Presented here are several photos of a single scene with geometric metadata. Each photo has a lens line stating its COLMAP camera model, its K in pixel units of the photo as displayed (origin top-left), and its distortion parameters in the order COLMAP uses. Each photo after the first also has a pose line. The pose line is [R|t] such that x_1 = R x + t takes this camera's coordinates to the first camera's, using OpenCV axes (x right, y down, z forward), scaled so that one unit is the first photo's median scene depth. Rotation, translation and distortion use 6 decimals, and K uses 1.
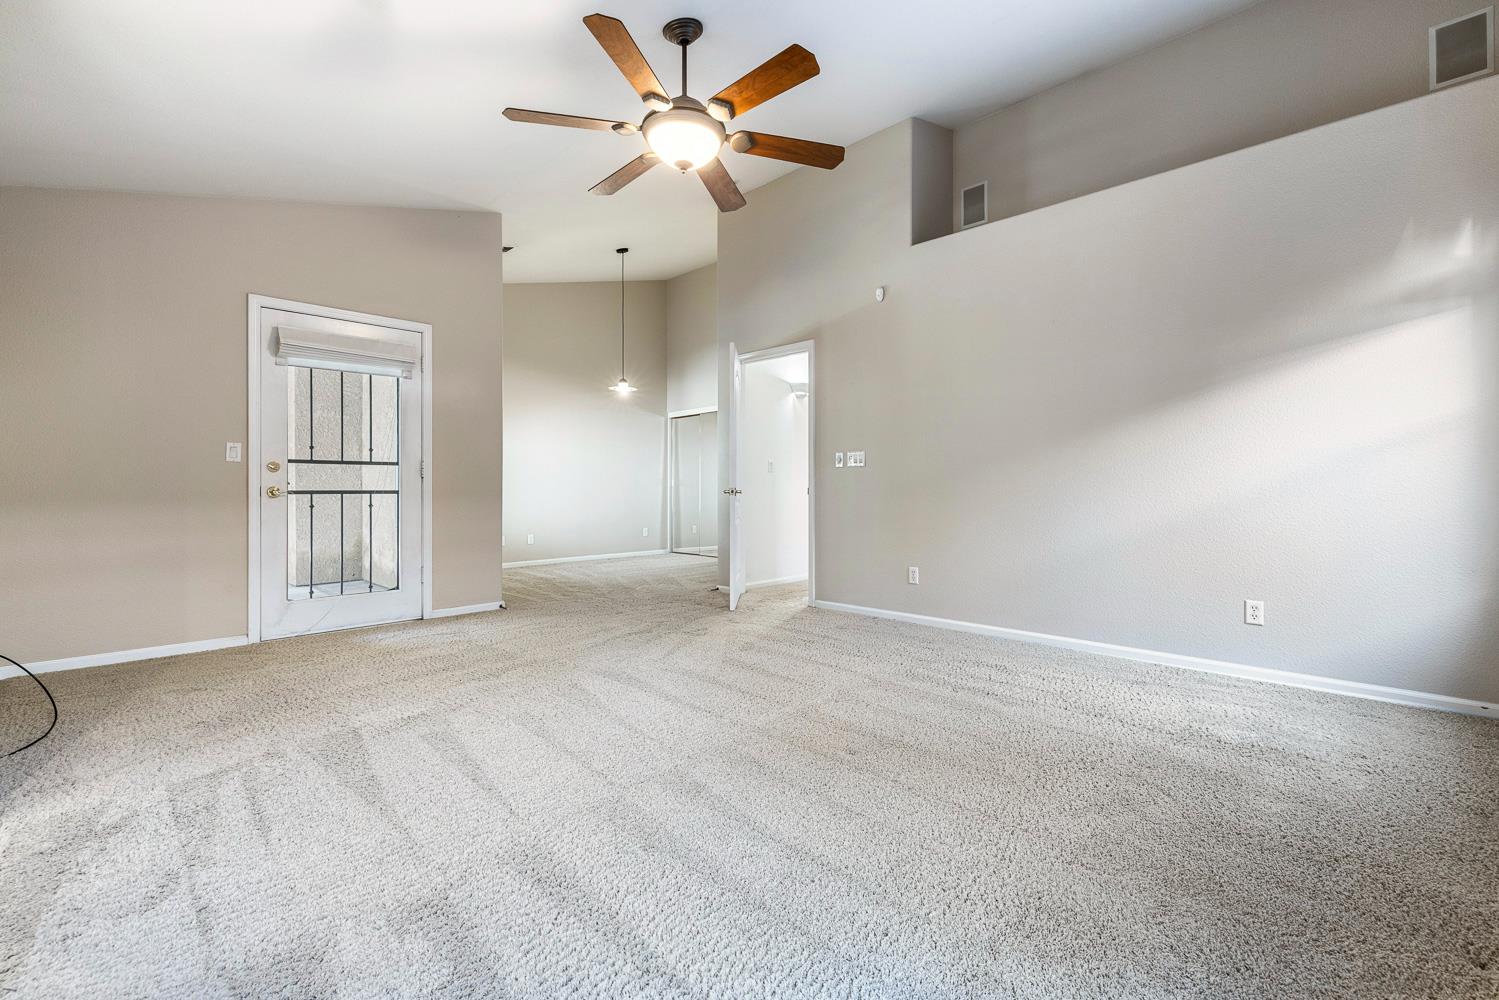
lens RADIAL K [[637.9, 0, 753.5], [0, 637.9, 489.8], [0, 0, 1]] dist [-0.003718, -0.001069]
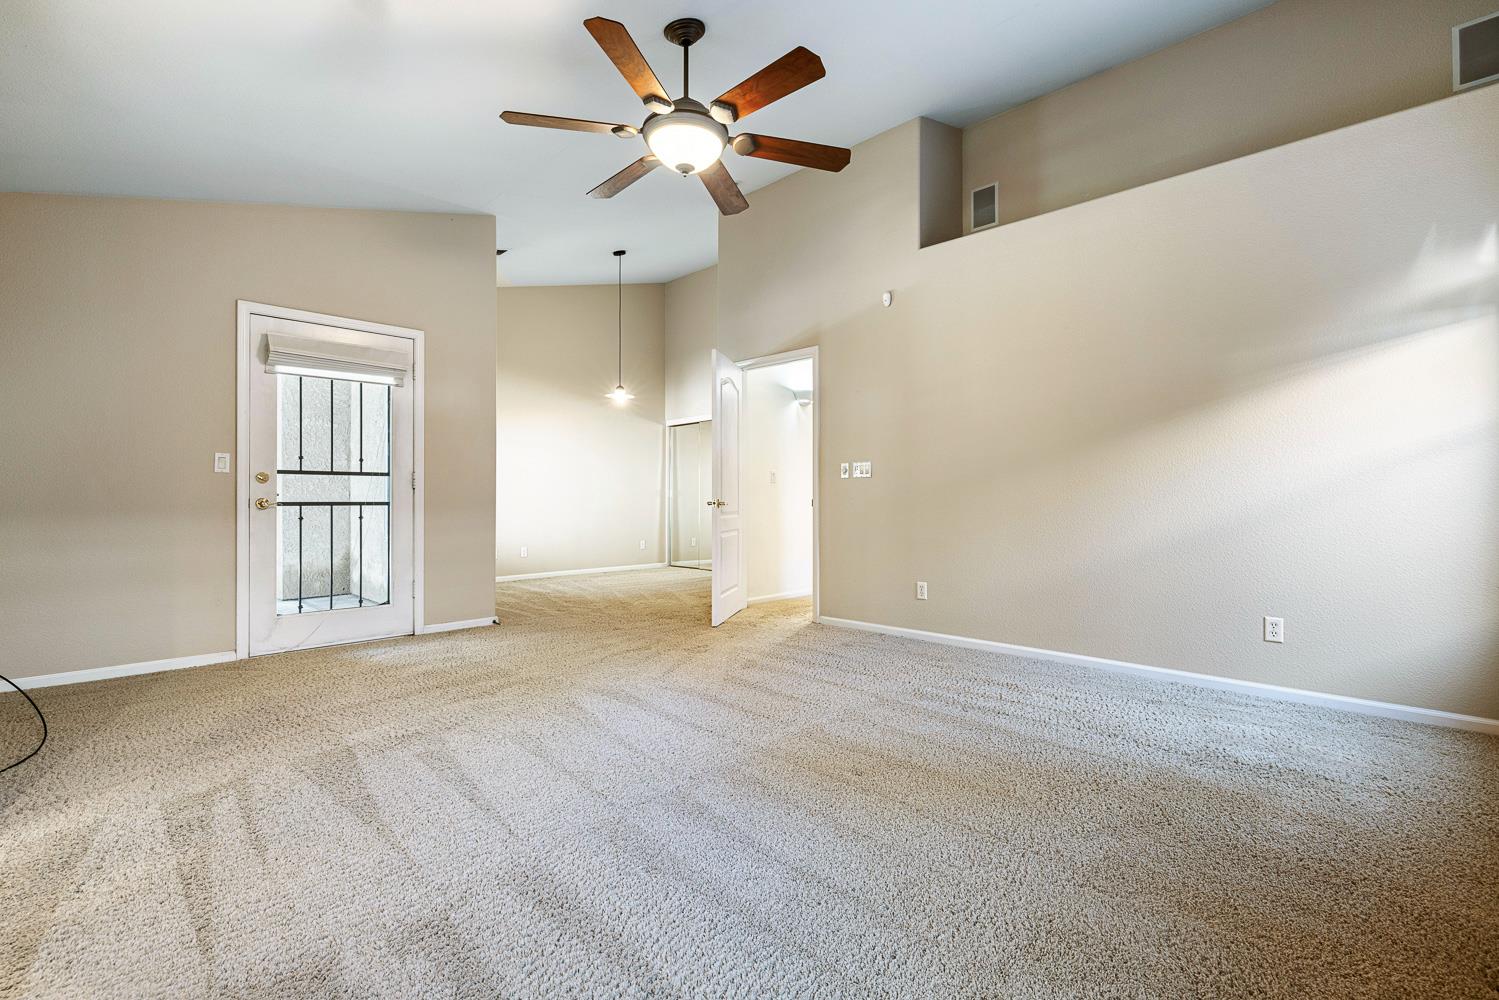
lens RADIAL K [[668.1, 0, 749.7], [0, 668.1, 498.1], [0, 0, 1]] dist [-0.010231, 0.000384]
pose [[0.999982, 0.000603, -0.005956, -0.004919], [-0.000616, 0.999998, -0.002100, -0.004849], [0.005955, 0.002104, 0.999980, -0.016700]]
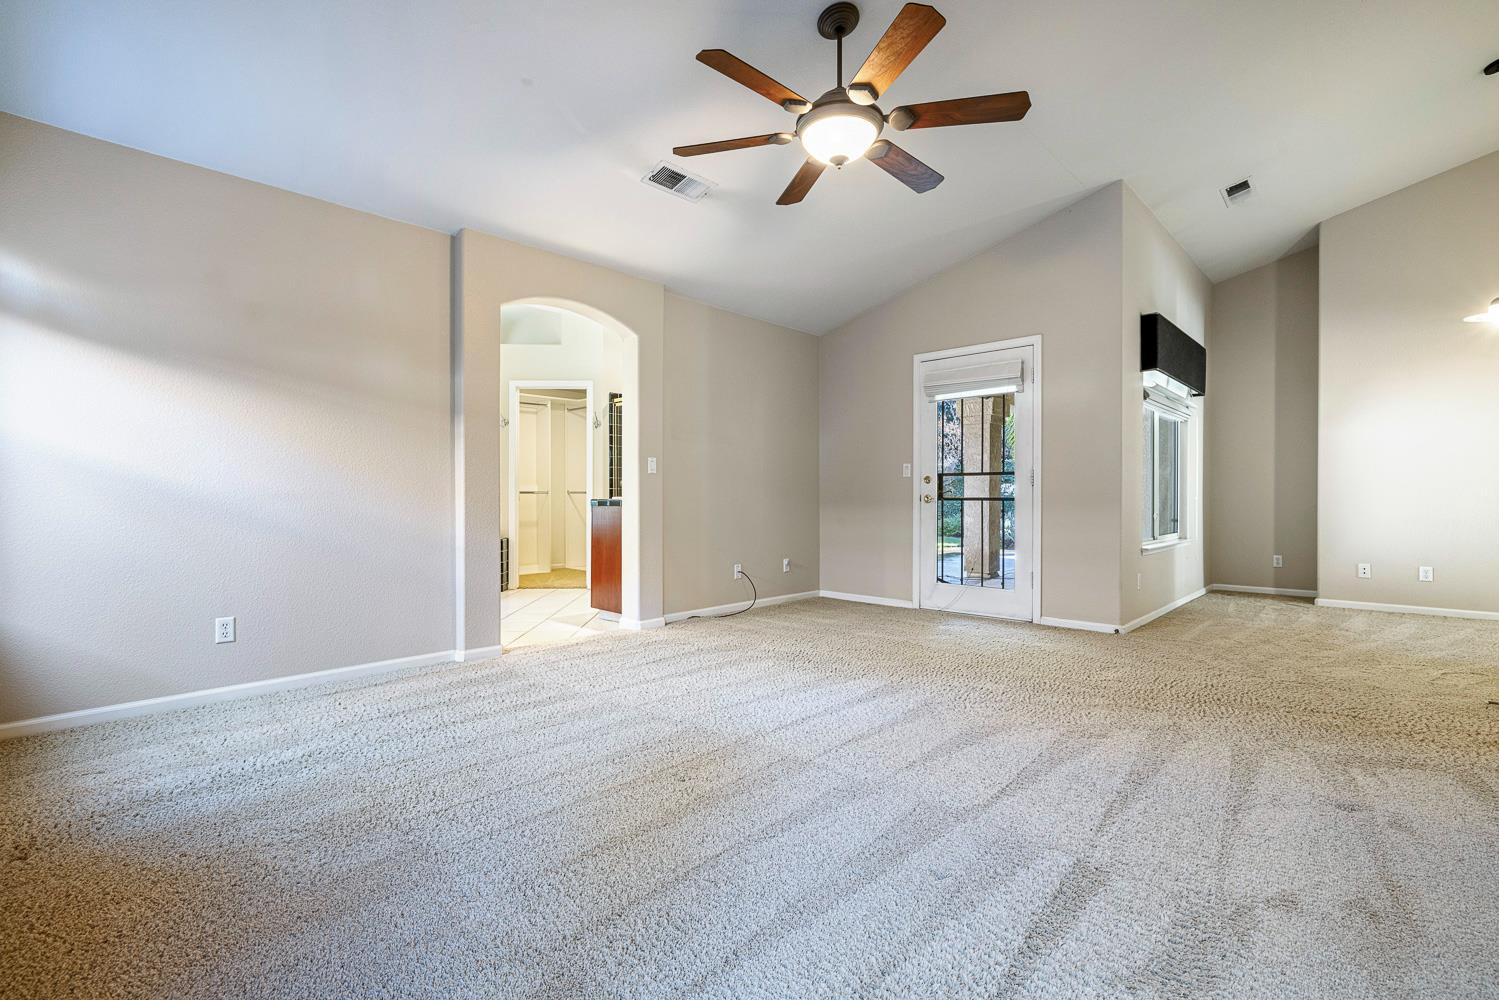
lens RADIAL K [[668.1, 0, 745.8], [0, 668.1, 500.2], [0, 0, 1]] dist [-0.010231, 0.000384]
pose [[0.006665, 0.008154, -0.999945, 0.948046], [0.000113, 0.999967, 0.008155, -0.006758], [0.999978, -0.000167, 0.006664, 0.908288]]
